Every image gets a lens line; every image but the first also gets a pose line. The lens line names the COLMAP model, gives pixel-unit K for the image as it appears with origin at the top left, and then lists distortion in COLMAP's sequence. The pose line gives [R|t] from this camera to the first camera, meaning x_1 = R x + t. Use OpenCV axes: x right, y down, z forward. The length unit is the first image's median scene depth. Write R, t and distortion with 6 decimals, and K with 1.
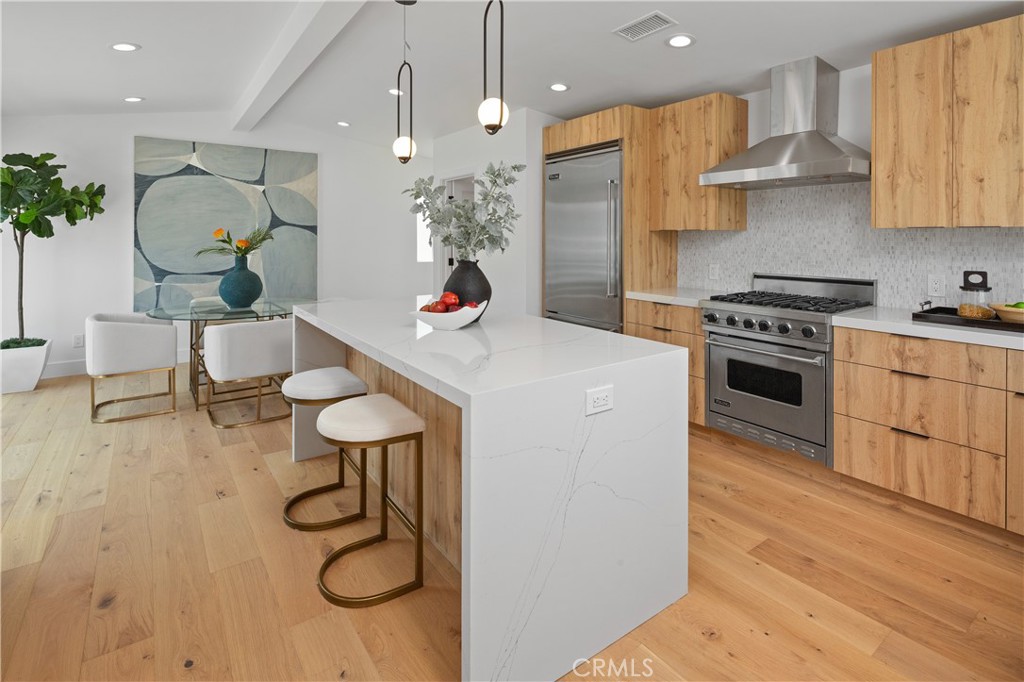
lens RADIAL K [[501.3, 0, 508.3], [0, 501.3, 237.7], [0, 0, 1]] dist [-0.000816, 0.000011]
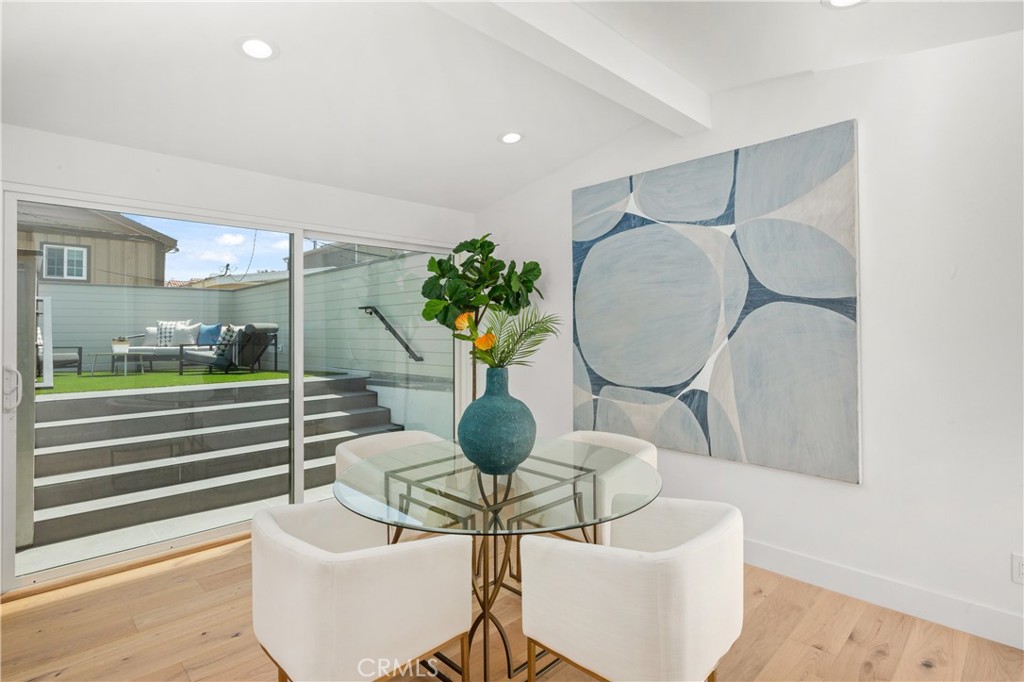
lens RADIAL K [[515.5, 0, 508.6], [0, 515.5, 316.9], [0, 0, 1]] dist [-0.000054, 0.000241]
pose [[0.161142, -0.025098, -0.986612, -0.021863], [0.007008, 0.999681, -0.024286, -0.000578], [0.986906, -0.003000, 0.161266, 0.784398]]
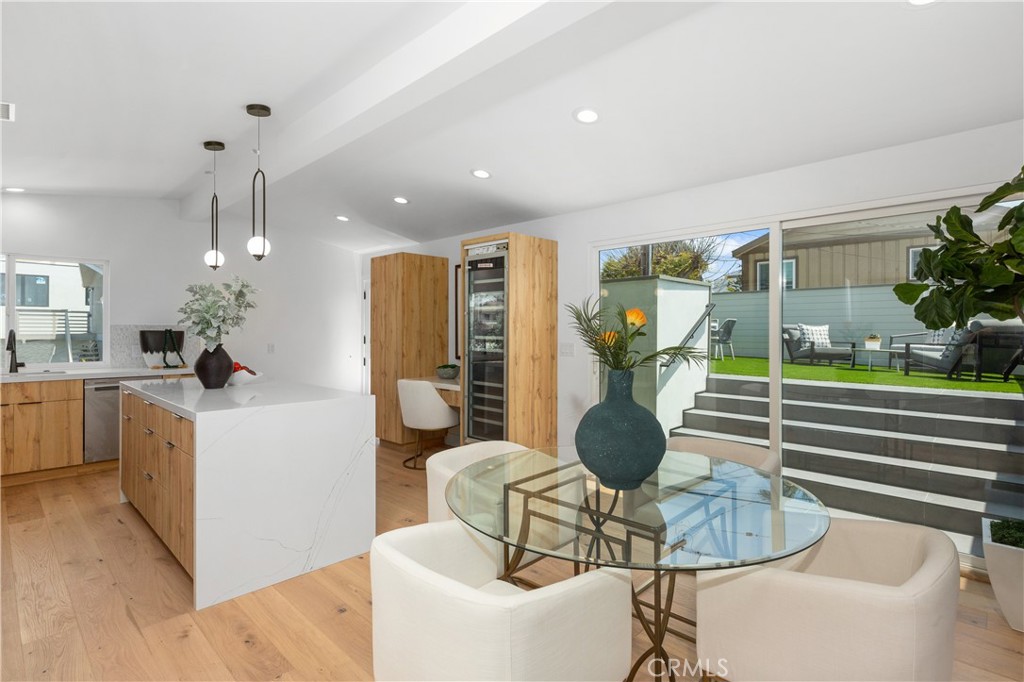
lens RADIAL K [[501.8, 0, 510.8], [0, 501.8, 333.6], [0, 0, 1]] dist [-0.001271, -0.000132]
pose [[-0.983499, -0.000762, -0.180910, -0.335771], [-0.002353, 0.999960, 0.008578, 0.001667], [0.180896, 0.008862, -0.983462, 1.252227]]
